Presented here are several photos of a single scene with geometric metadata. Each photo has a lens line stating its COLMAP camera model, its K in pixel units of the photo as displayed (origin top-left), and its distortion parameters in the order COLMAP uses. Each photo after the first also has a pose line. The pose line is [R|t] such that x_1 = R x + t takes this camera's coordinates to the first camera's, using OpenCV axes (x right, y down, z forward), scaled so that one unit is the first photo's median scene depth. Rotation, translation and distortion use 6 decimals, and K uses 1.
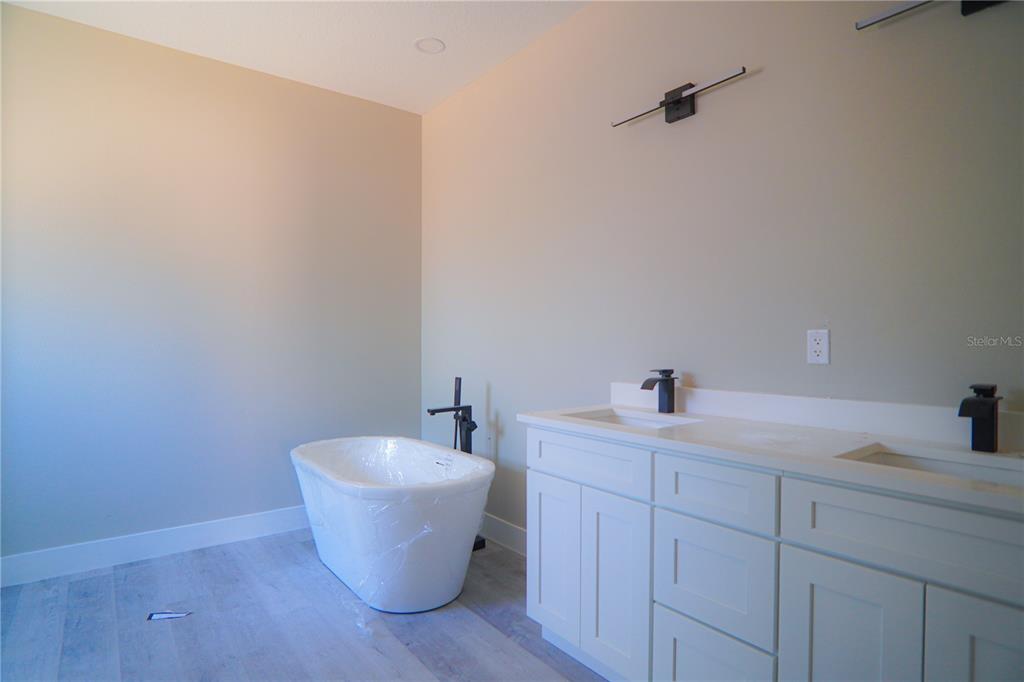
lens RADIAL K [[548.6, 0, 512.0], [0, 548.6, 341.0], [0, 0, 1]] dist [-0.026559, 0.002429]
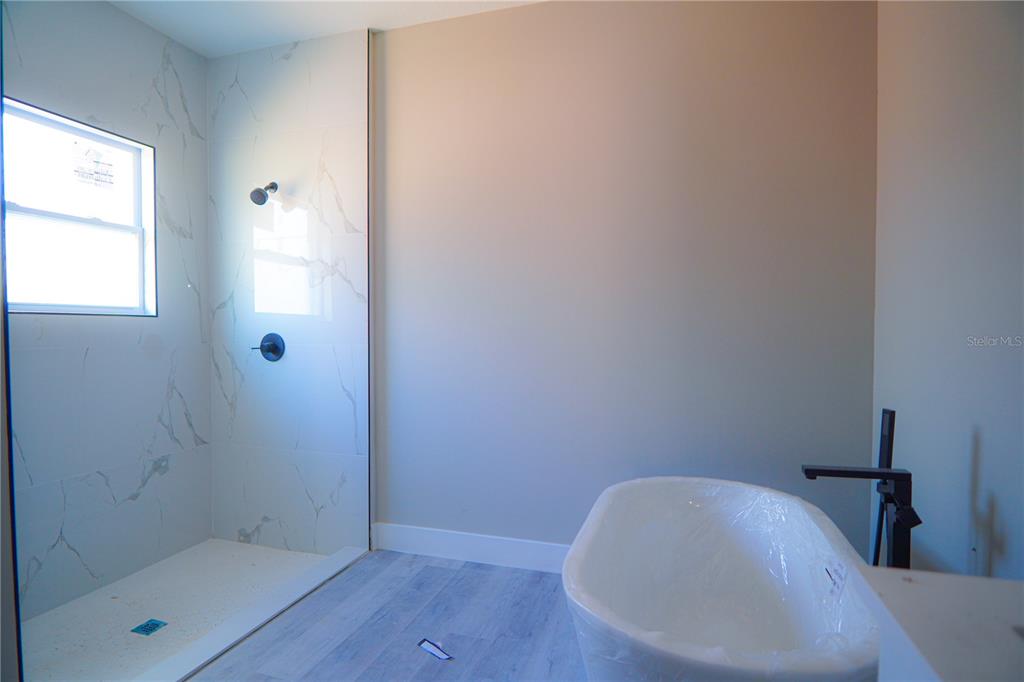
lens RADIAL K [[548.6, 0, 512.0], [0, 548.6, 341.0], [0, 0, 1]] dist [-0.026559, 0.002429]
pose [[0.573799, 0.017512, -0.818809, 0.105089], [-0.001729, 0.999795, 0.020172, -0.004594], [0.818995, -0.010159, 0.573711, 0.446033]]
